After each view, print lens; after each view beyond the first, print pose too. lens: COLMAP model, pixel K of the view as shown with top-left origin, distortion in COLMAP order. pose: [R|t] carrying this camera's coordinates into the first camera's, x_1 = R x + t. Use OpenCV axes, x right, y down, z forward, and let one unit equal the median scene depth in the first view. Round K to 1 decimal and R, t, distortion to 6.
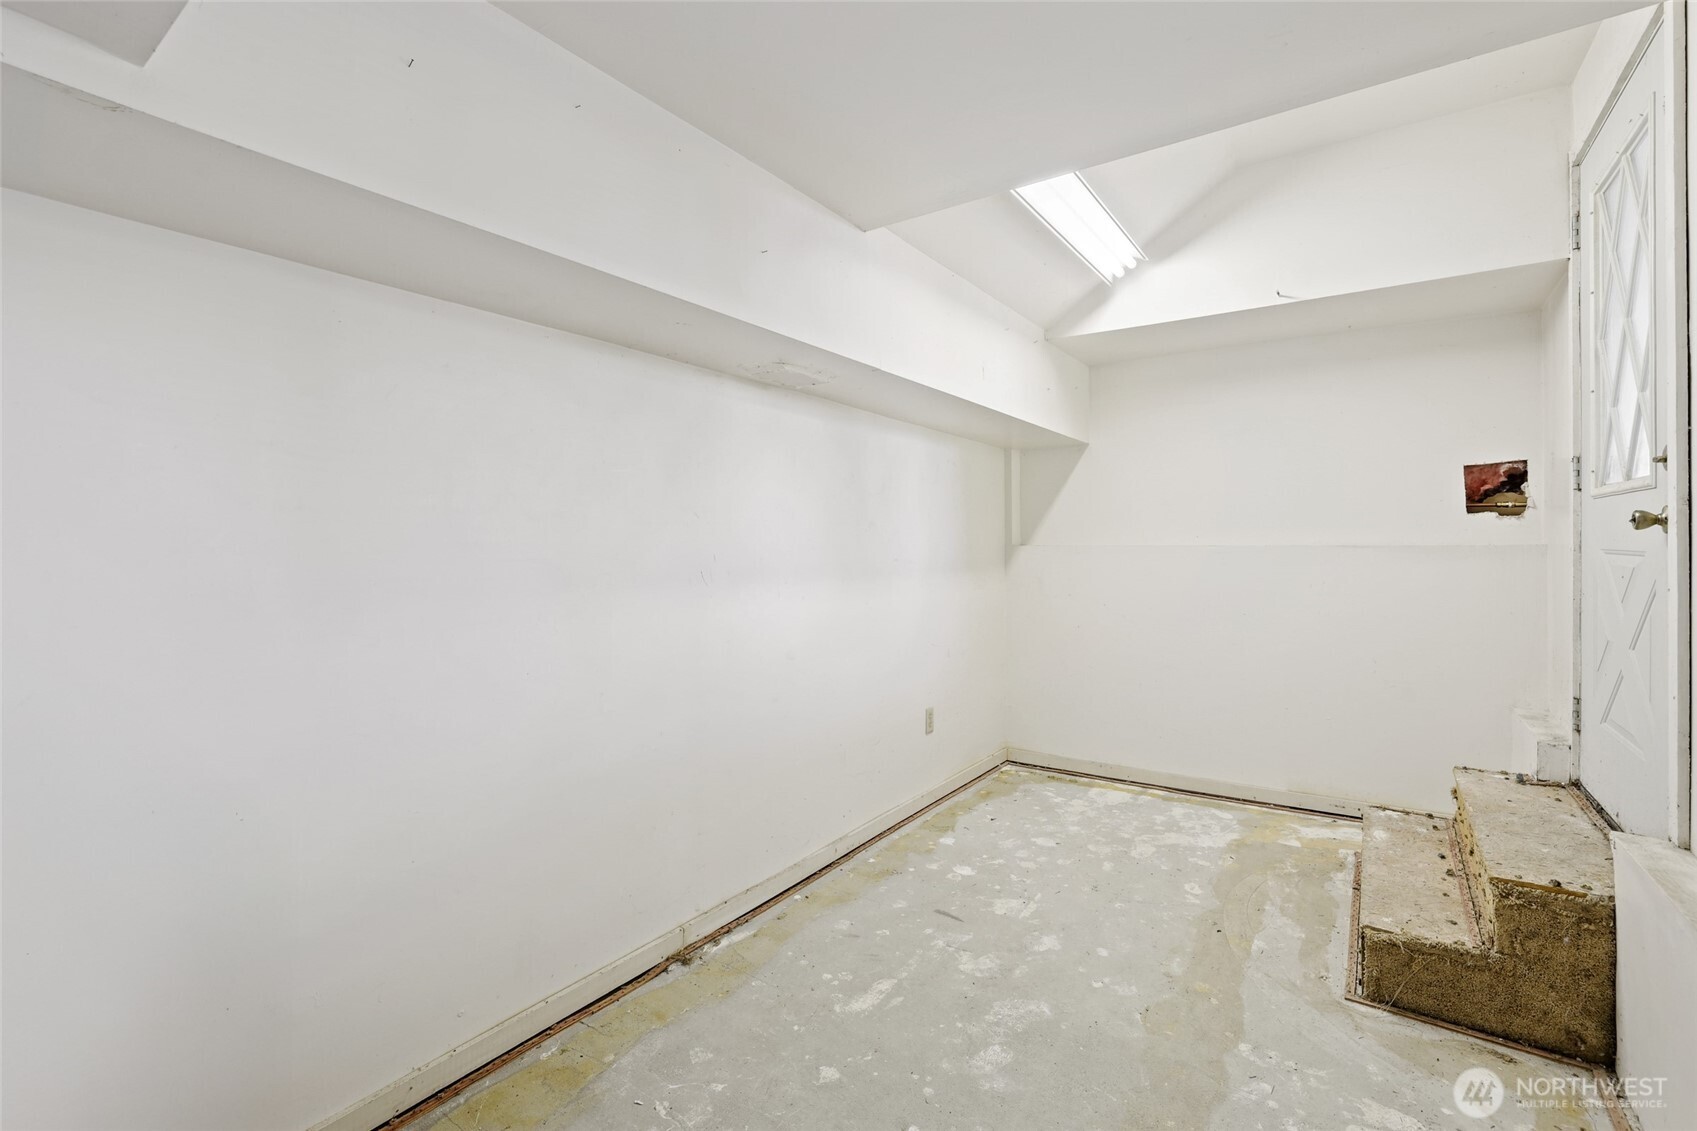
lens RADIAL K [[731.2, 0, 850.8], [0, 731.2, 559.1], [0, 0, 1]] dist [-0.016447, 0.000195]
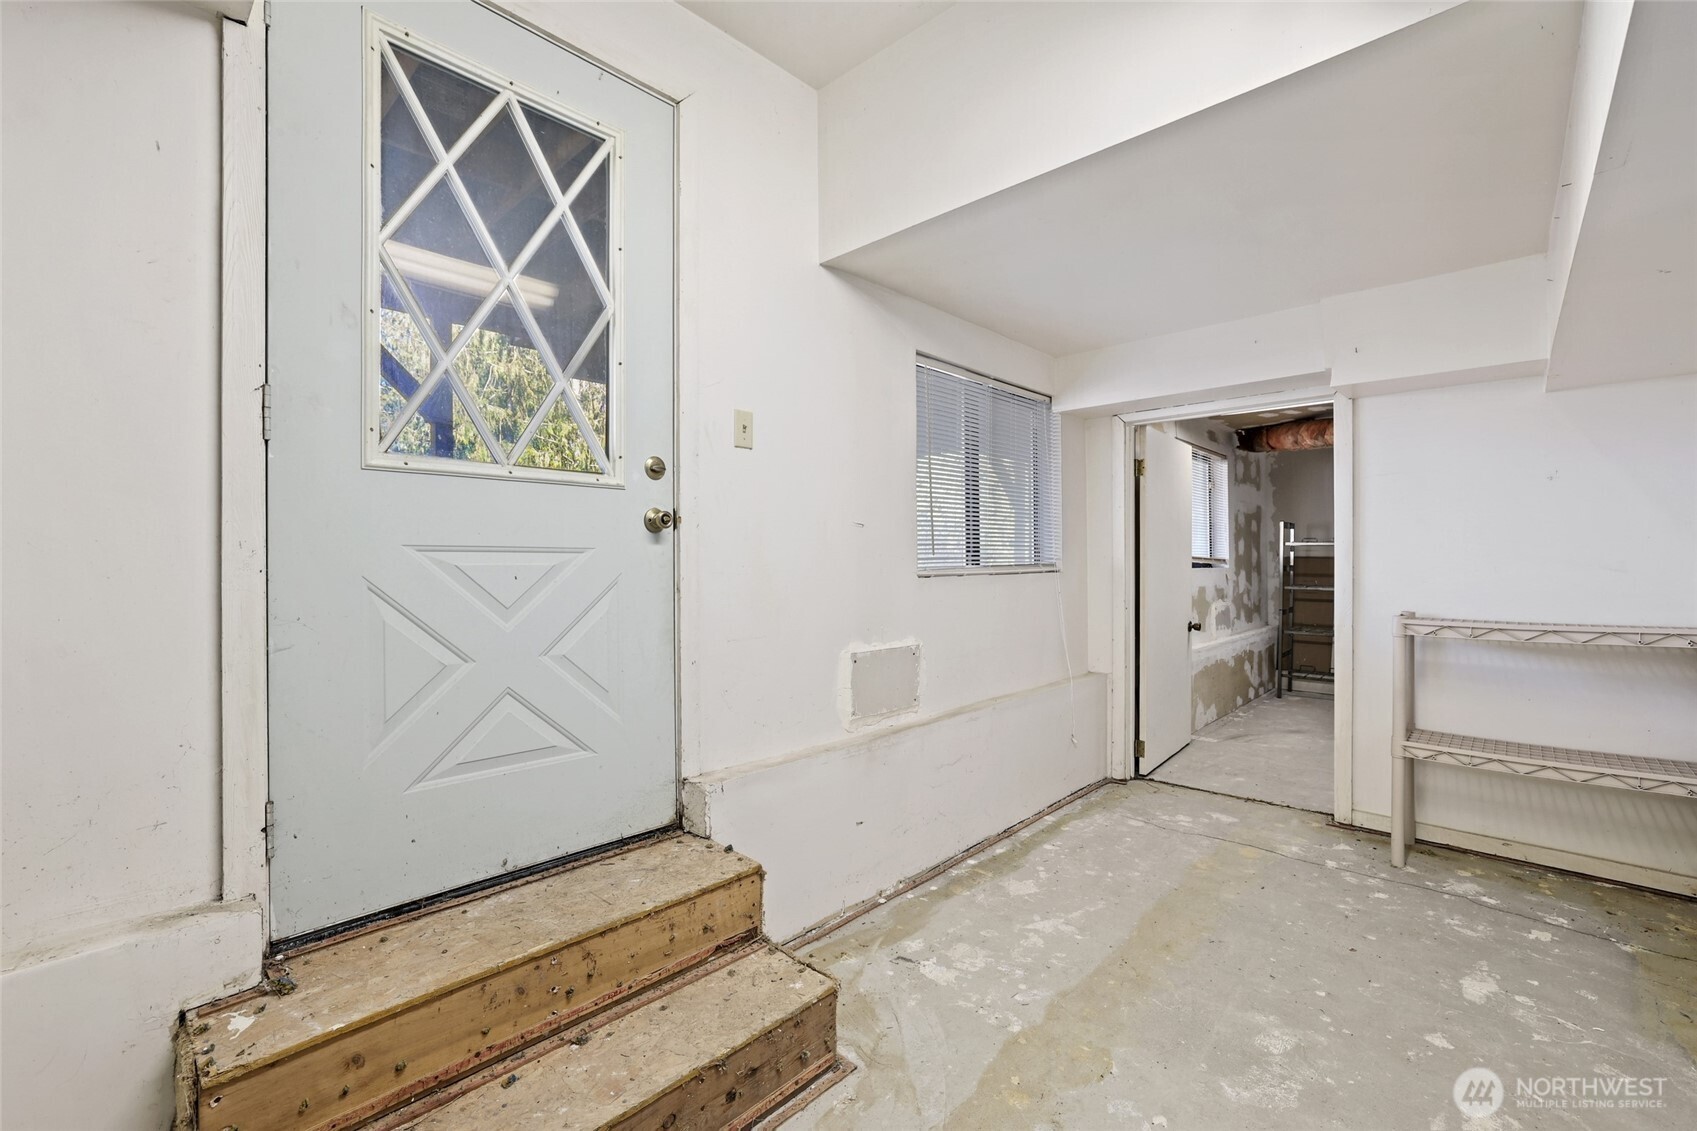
lens RADIAL K [[731.2, 0, 847.9], [0, 731.2, 562.5], [0, 0, 1]] dist [-0.016447, 0.000195]
pose [[-0.991790, 0.015960, 0.126874, 0.633322], [0.016885, 0.999838, 0.006221, 0.008211], [-0.126754, 0.008312, -0.991899, 2.023031]]
